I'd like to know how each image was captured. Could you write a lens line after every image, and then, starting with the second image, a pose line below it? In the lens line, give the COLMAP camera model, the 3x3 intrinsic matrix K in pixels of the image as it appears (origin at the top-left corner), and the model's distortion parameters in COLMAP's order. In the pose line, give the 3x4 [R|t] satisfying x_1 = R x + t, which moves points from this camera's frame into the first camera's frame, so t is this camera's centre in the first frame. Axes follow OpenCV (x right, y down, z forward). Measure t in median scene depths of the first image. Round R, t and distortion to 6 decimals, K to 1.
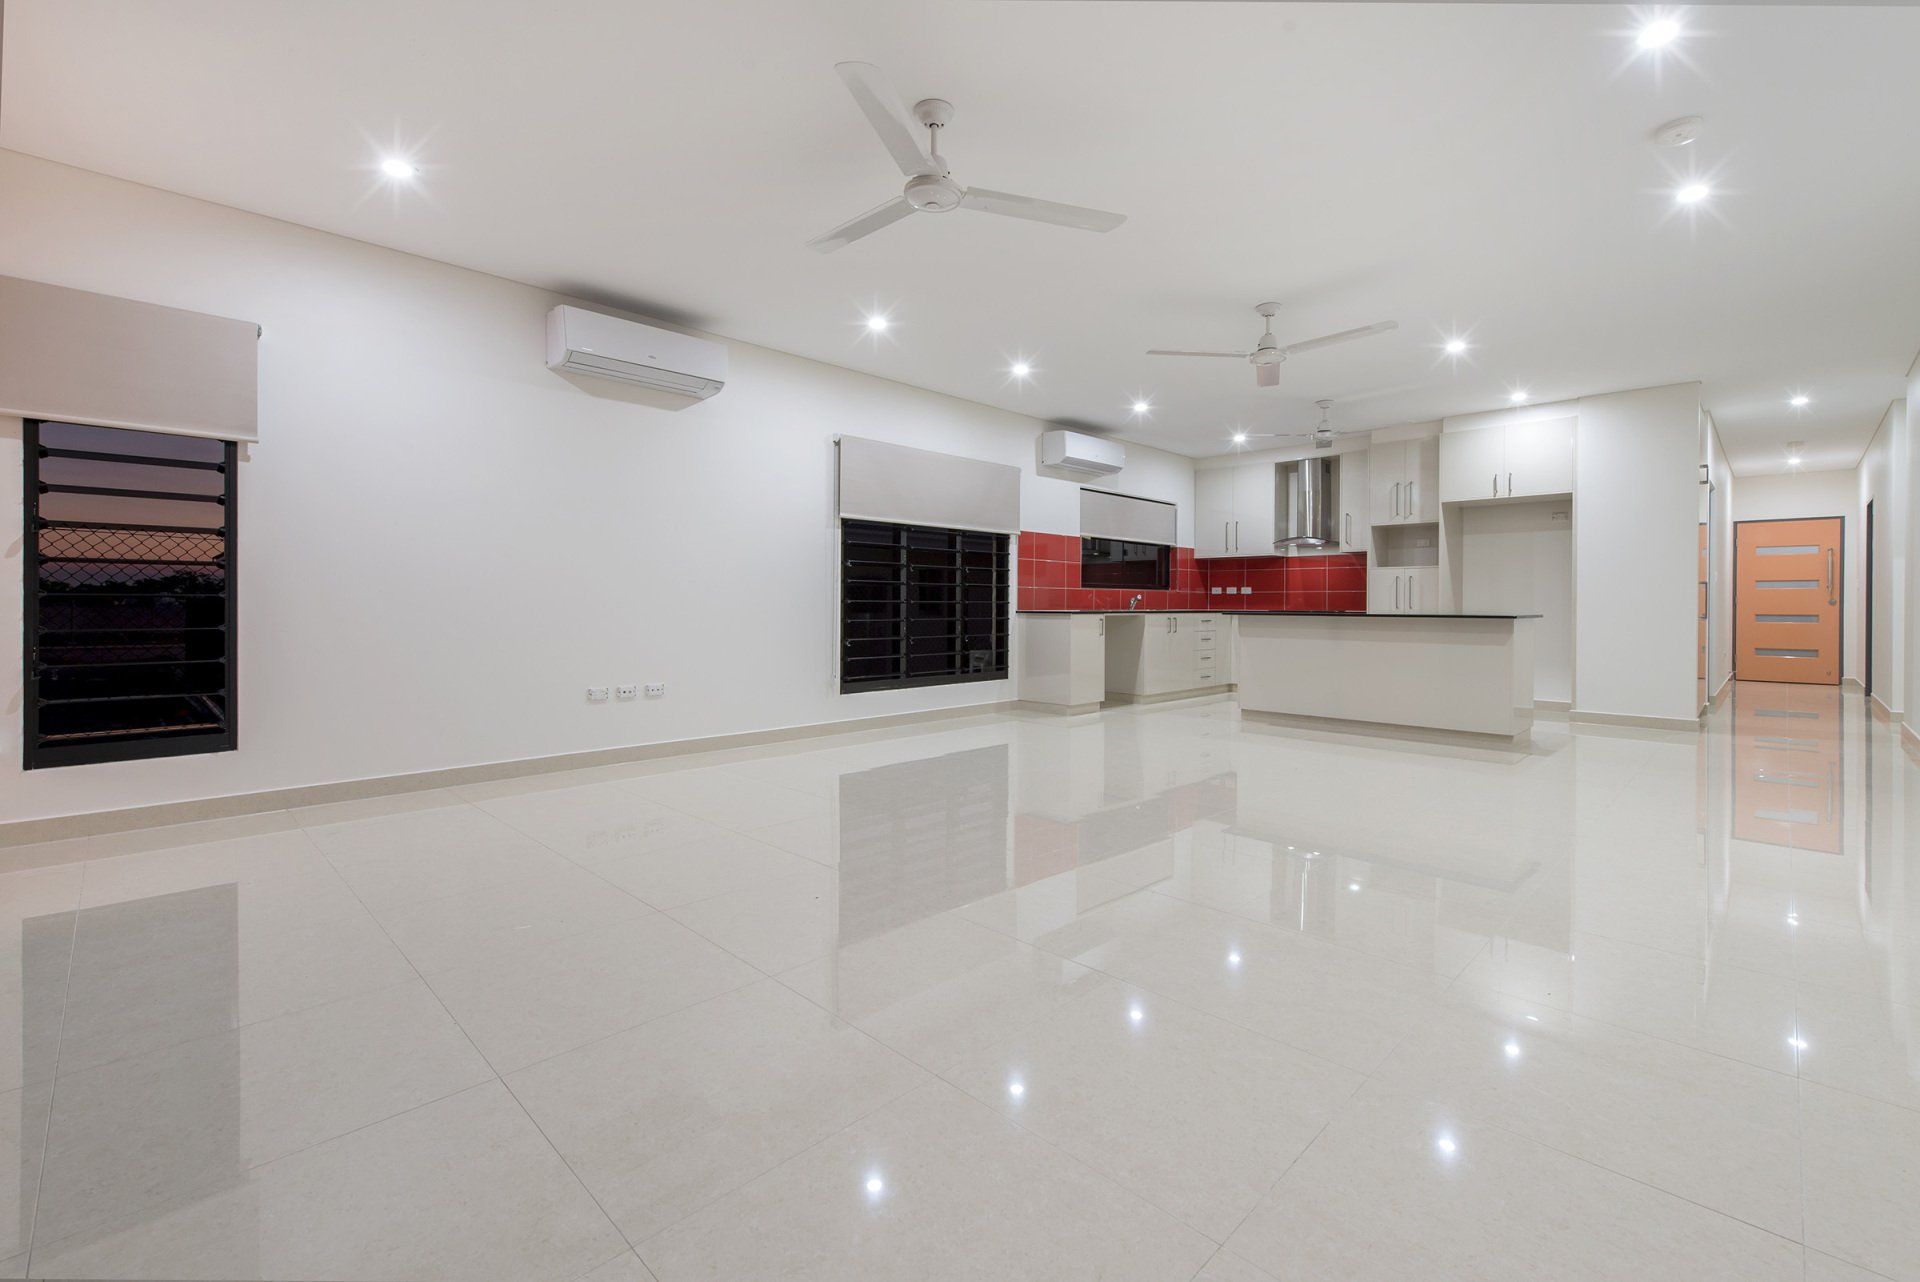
lens RADIAL K [[895.8, 0, 1022.0], [0, 895.8, 622.3], [0, 0, 1]] dist [0.003131, 0.001034]
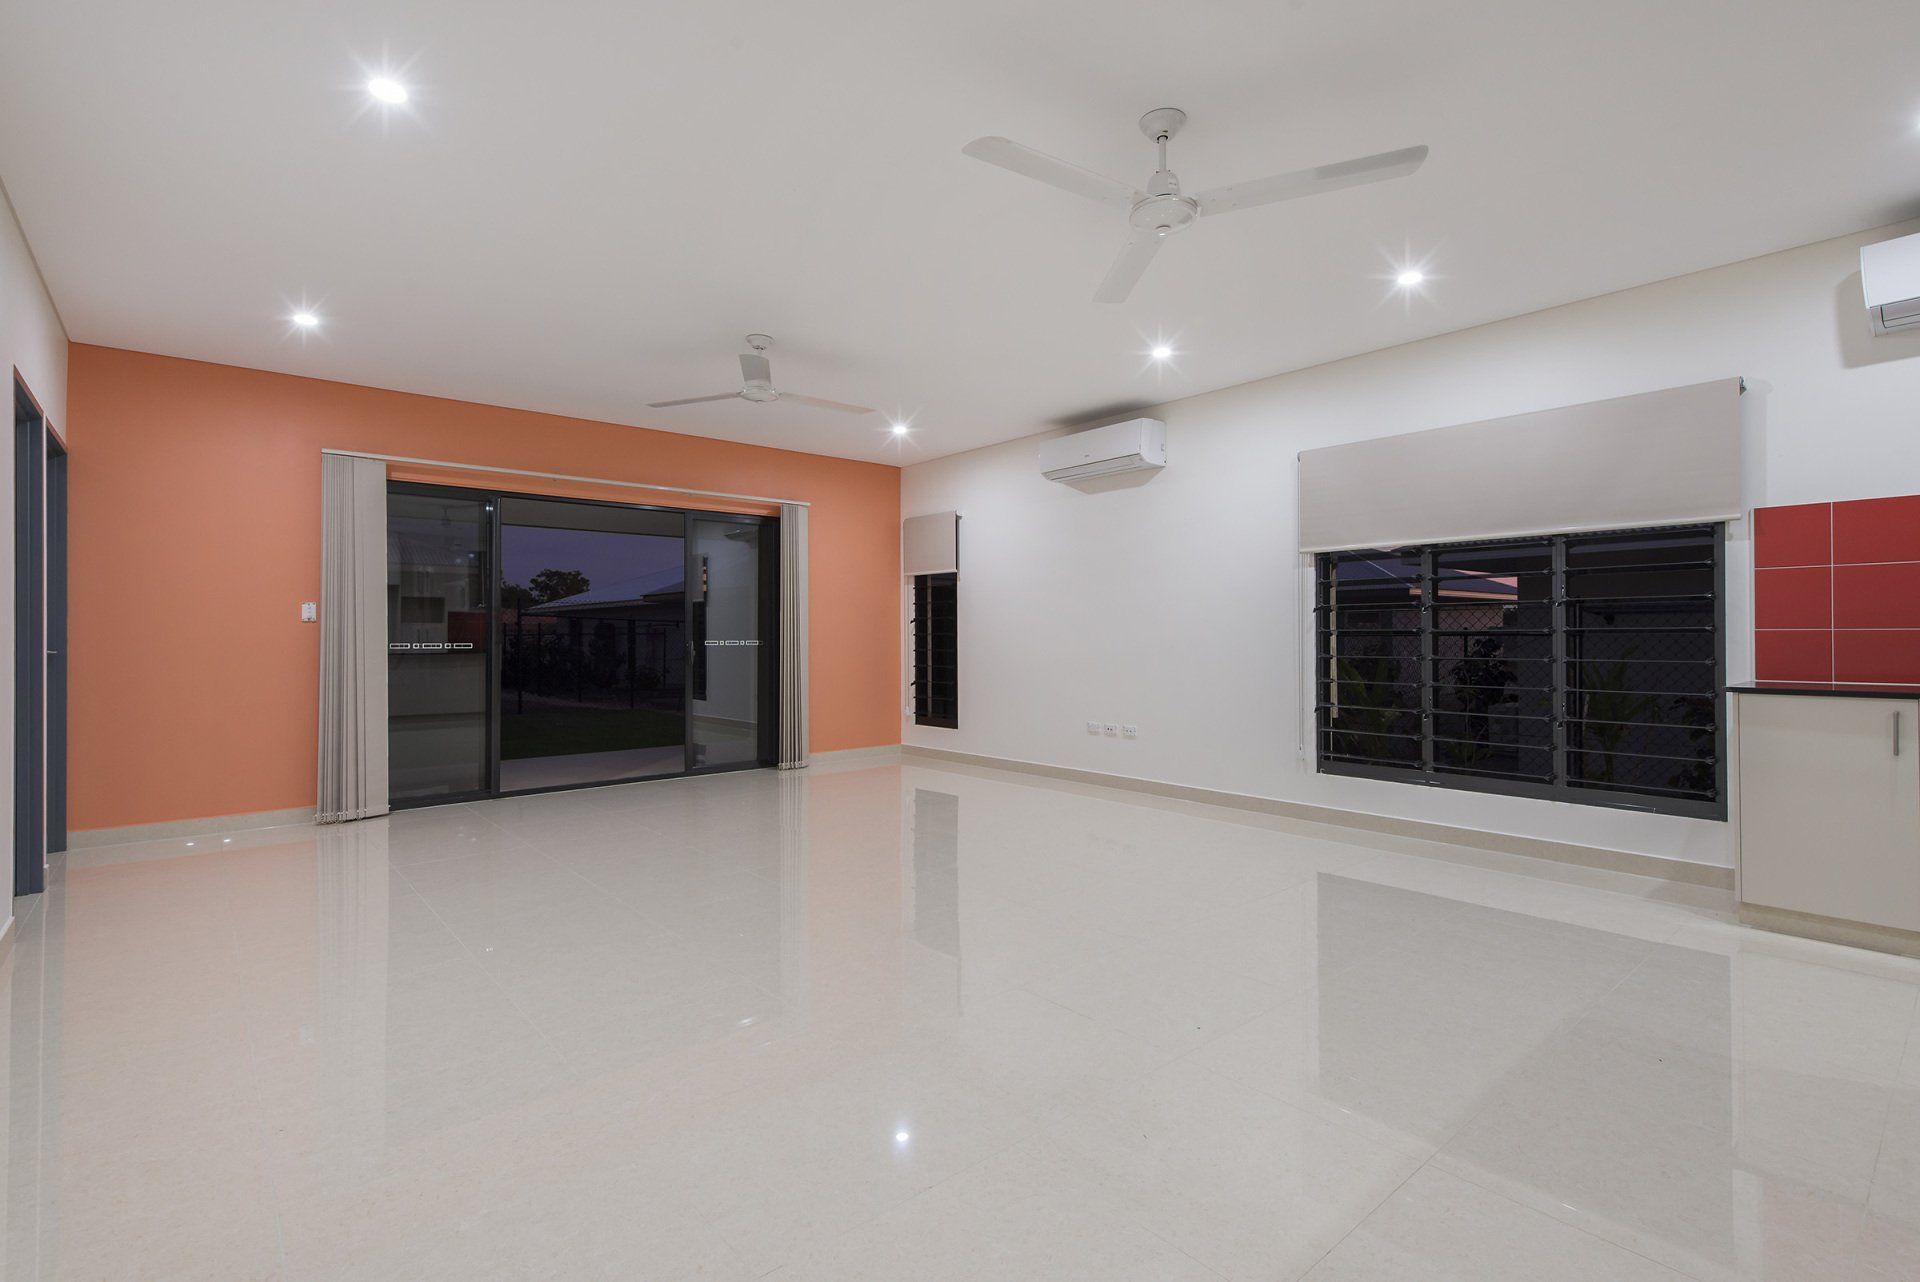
lens RADIAL K [[895.8, 0, 964.9], [0, 895.8, 628.8], [0, 0, 1]] dist [0.003131, 0.001034]
pose [[-0.166174, -0.007412, -0.986069, 0.529059], [-0.010346, 0.999930, -0.005773, -0.033445], [0.986042, 0.009243, -0.166239, 0.678132]]
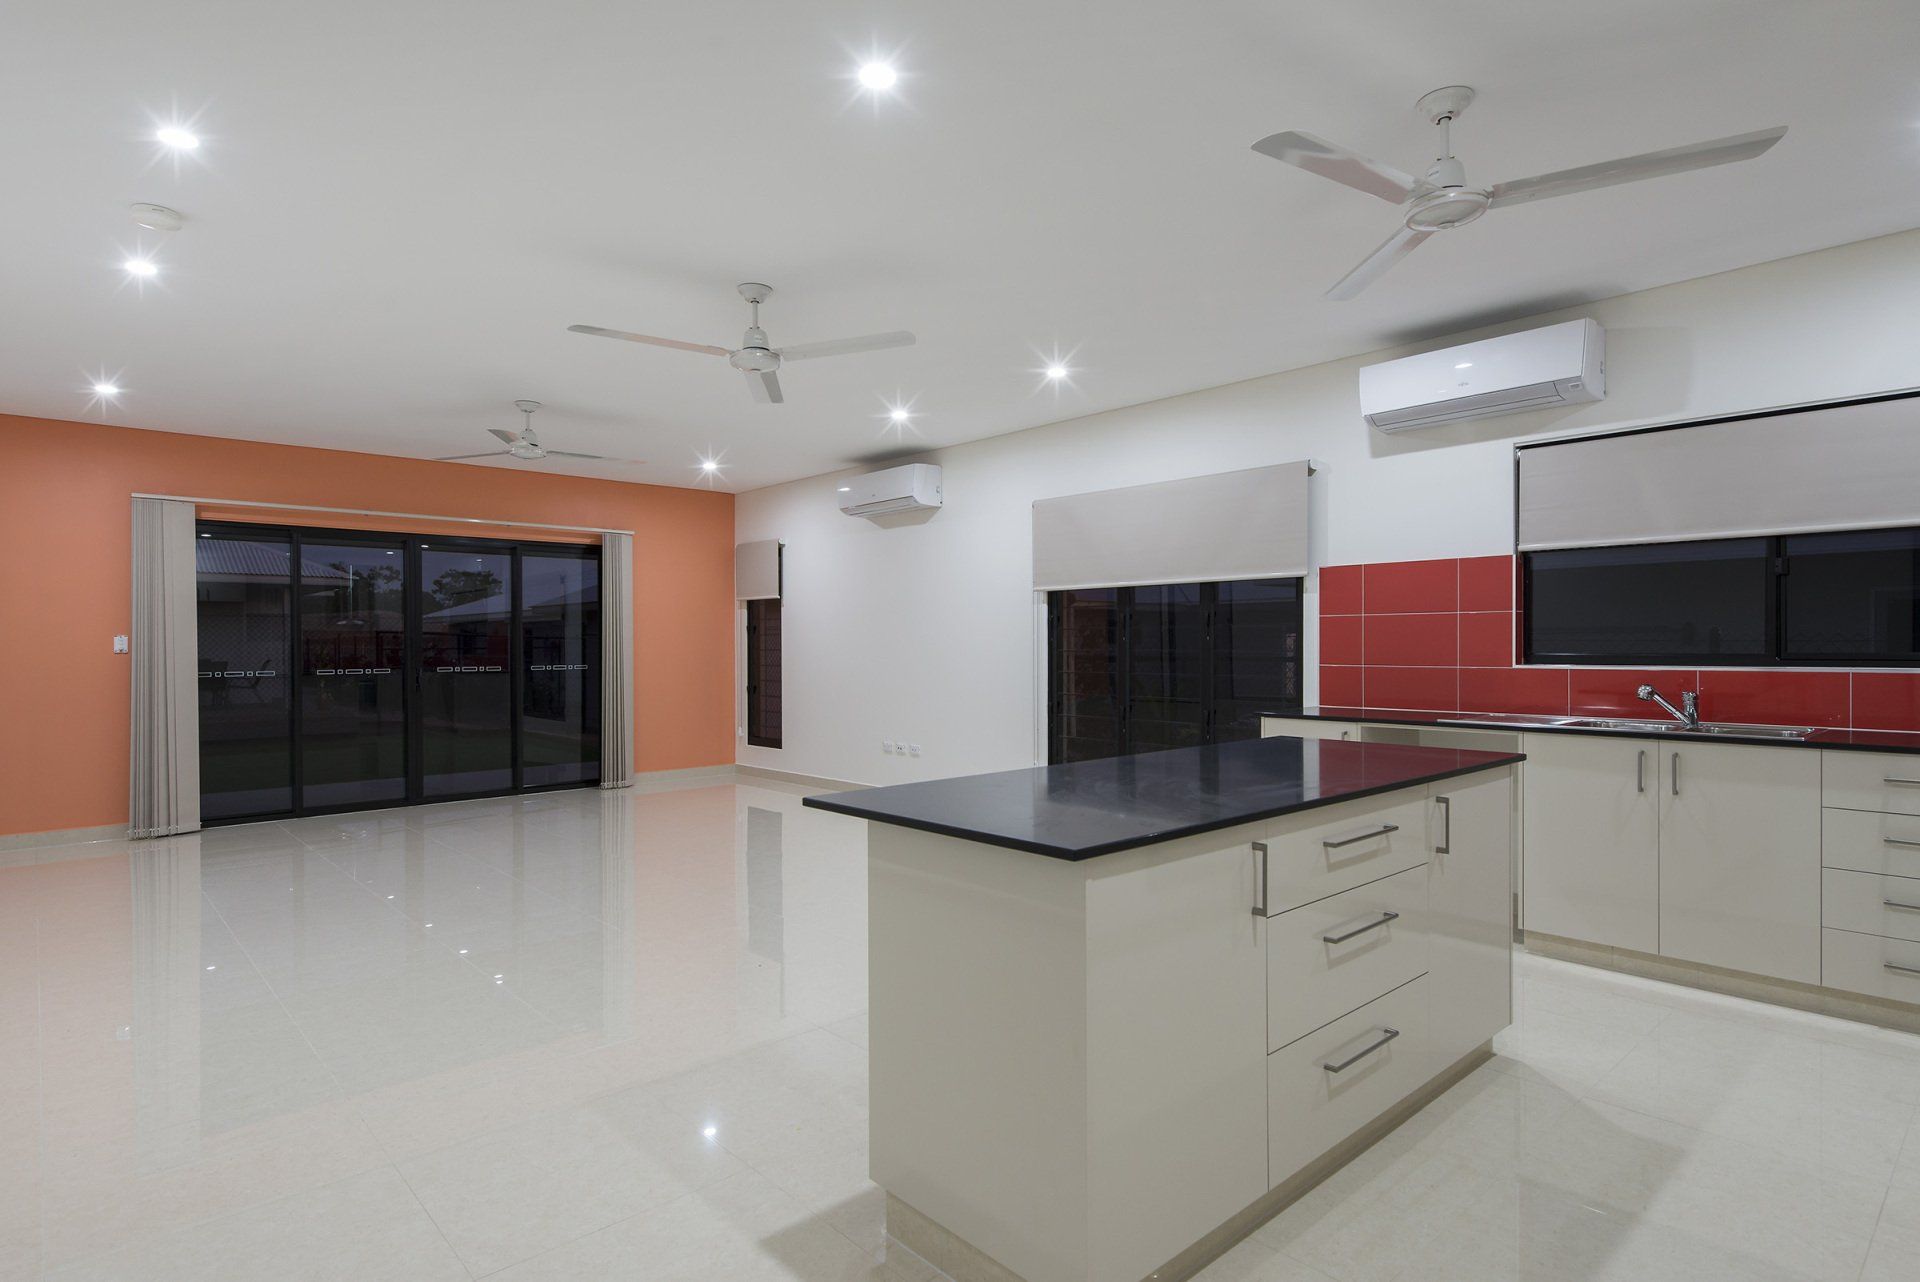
lens RADIAL K [[998.9, 0, 975.4], [0, 998.9, 647.4], [0, 0, 1]] dist [0.001281, -0.001321]
pose [[-0.119211, 0.002872, -0.992865, 0.666735], [-0.009337, 0.999948, 0.004013, -0.051700], [0.992825, 0.009749, -0.119178, 0.862933]]
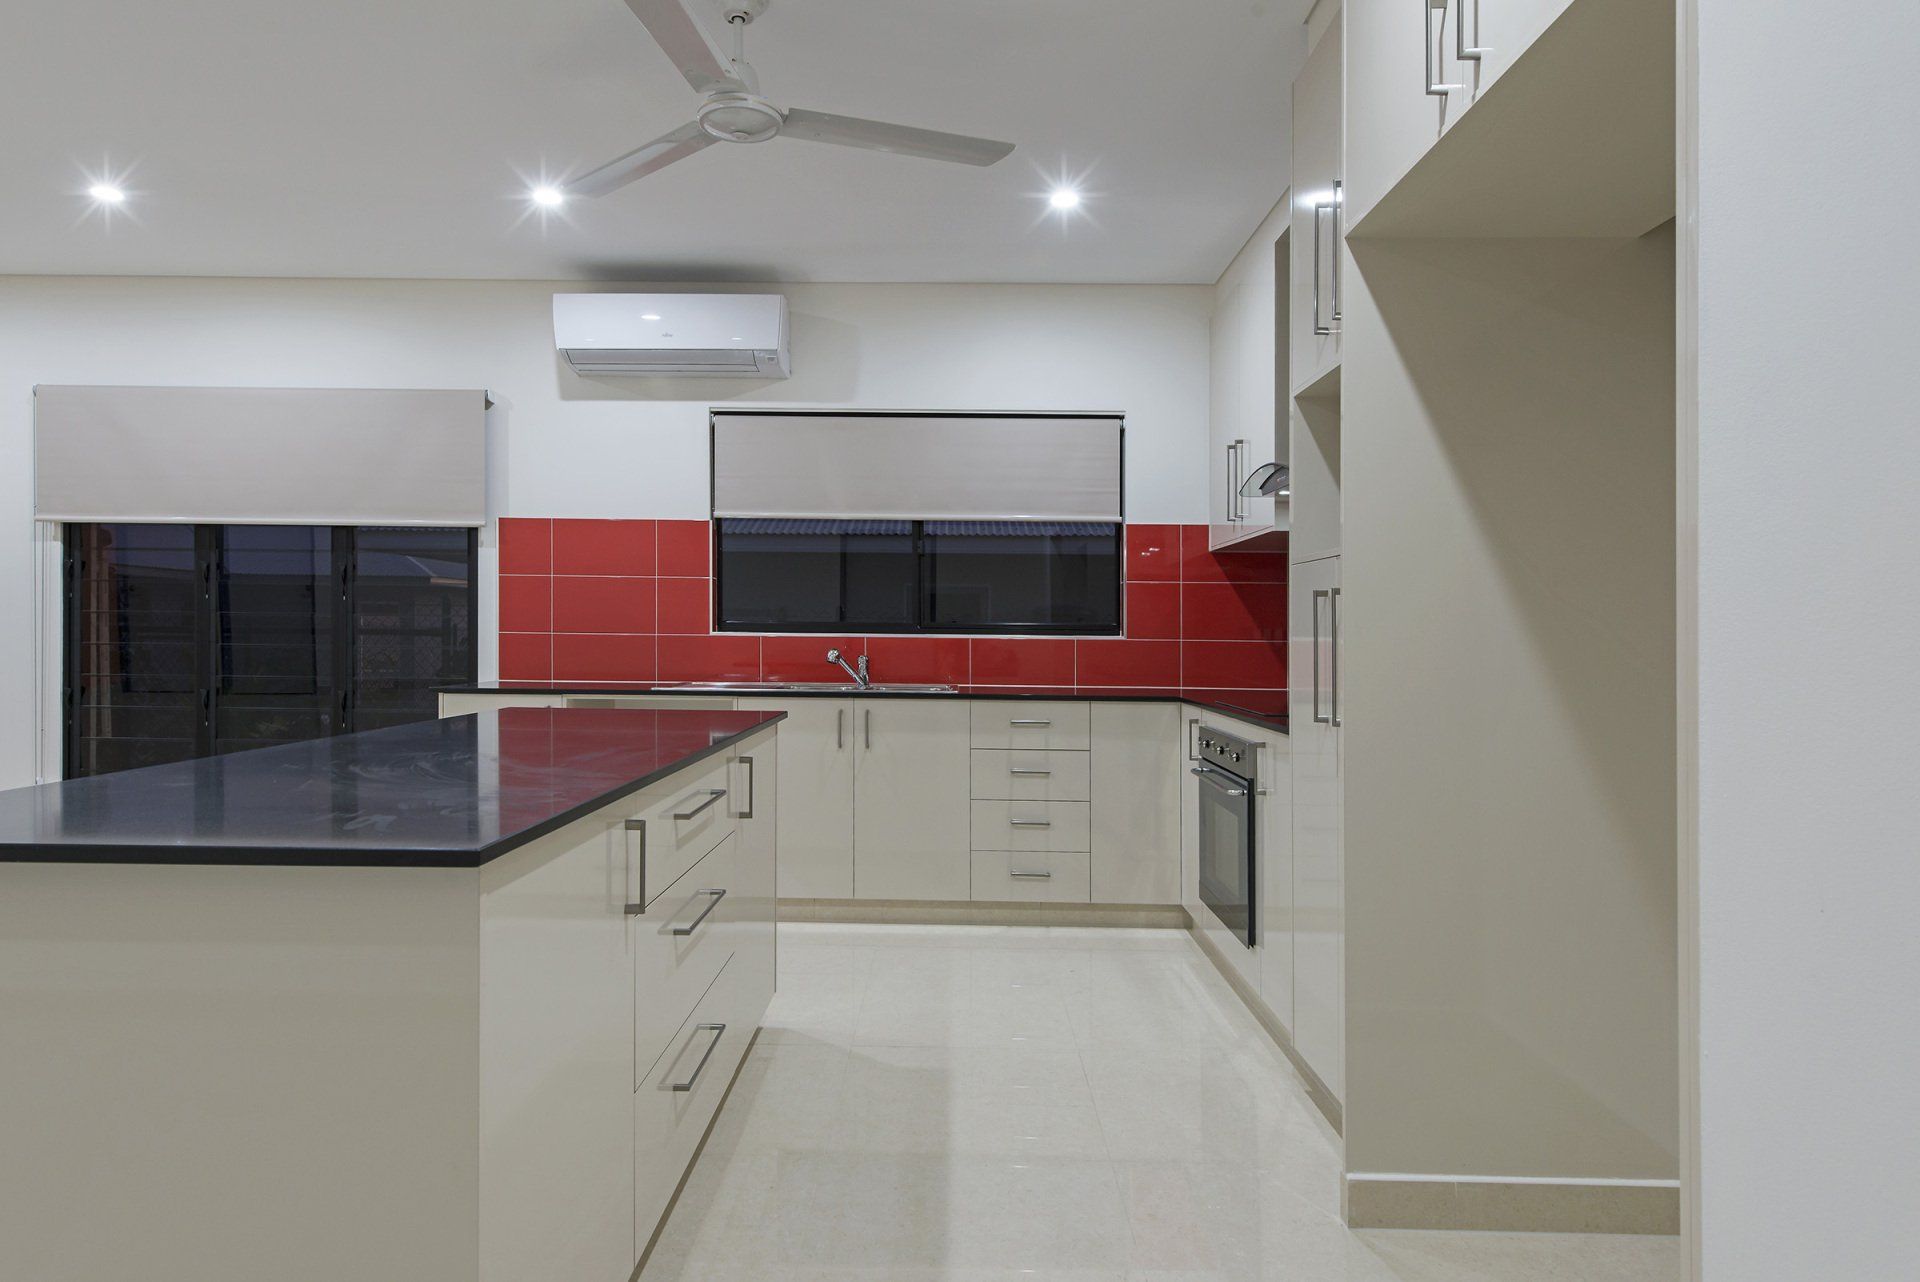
lens RADIAL K [[1061.0, 0, 914.8], [0, 1061.0, 642.1], [0, 0, 1]] dist [0.011525, -0.006007]
pose [[0.639249, 0.008259, -0.768956, 0.596472], [-0.022569, 0.999713, -0.008025, -0.034995], [0.768669, 0.022484, 0.639252, 0.810065]]
